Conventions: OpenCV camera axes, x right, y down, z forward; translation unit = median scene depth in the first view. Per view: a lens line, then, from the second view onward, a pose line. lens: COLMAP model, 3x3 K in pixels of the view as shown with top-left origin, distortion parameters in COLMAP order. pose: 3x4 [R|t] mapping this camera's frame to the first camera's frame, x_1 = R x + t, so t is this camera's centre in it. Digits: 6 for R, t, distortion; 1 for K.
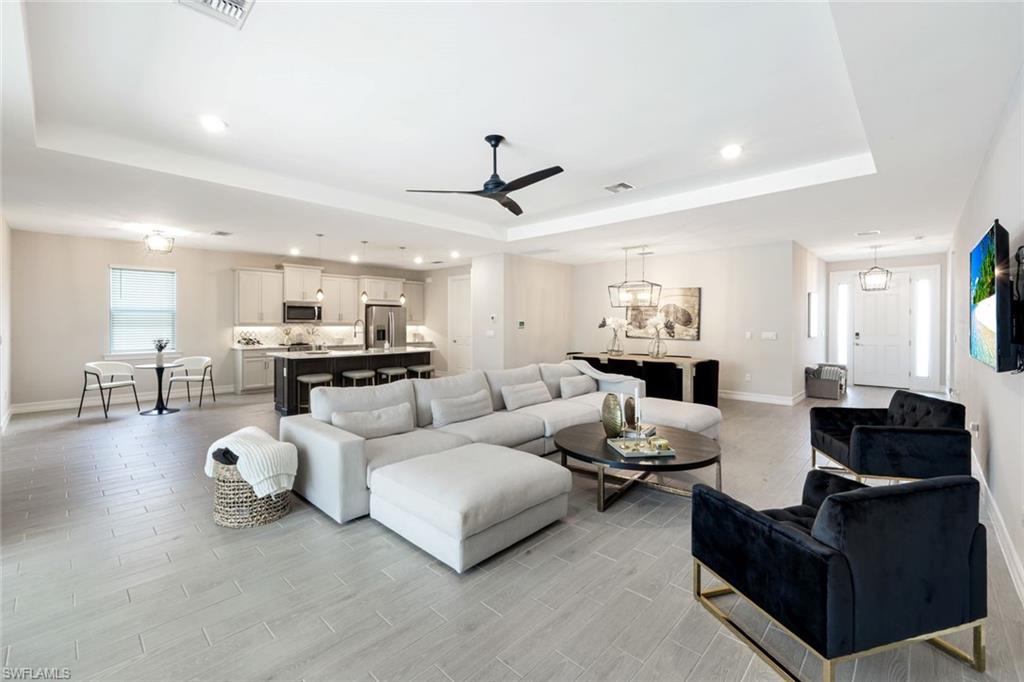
lens RADIAL K [[428.6, 0, 505.7], [0, 428.6, 325.4], [0, 0, 1]] dist [-0.000770, -0.000041]
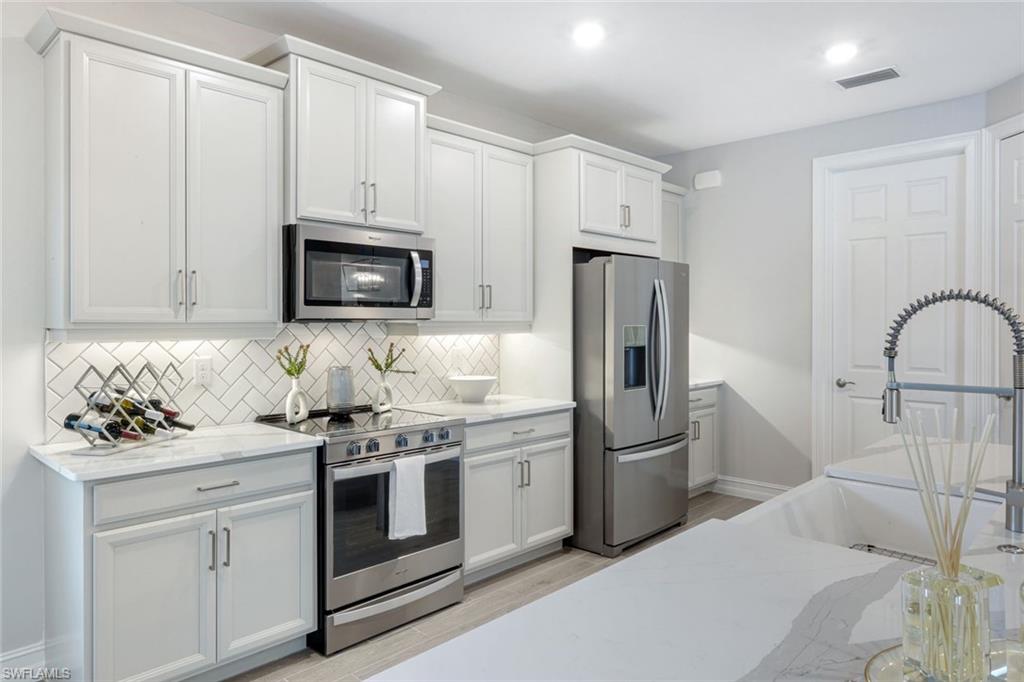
lens RADIAL K [[658.8, 0, 503.3], [0, 658.8, 320.4], [0, 0, 1]] dist [-0.001376, 0.001881]
pose [[0.999916, -0.003939, -0.012348, -0.393279], [0.003849, 0.999966, -0.007257, -0.003220], [0.012376, 0.007209, 0.999897, 0.653453]]
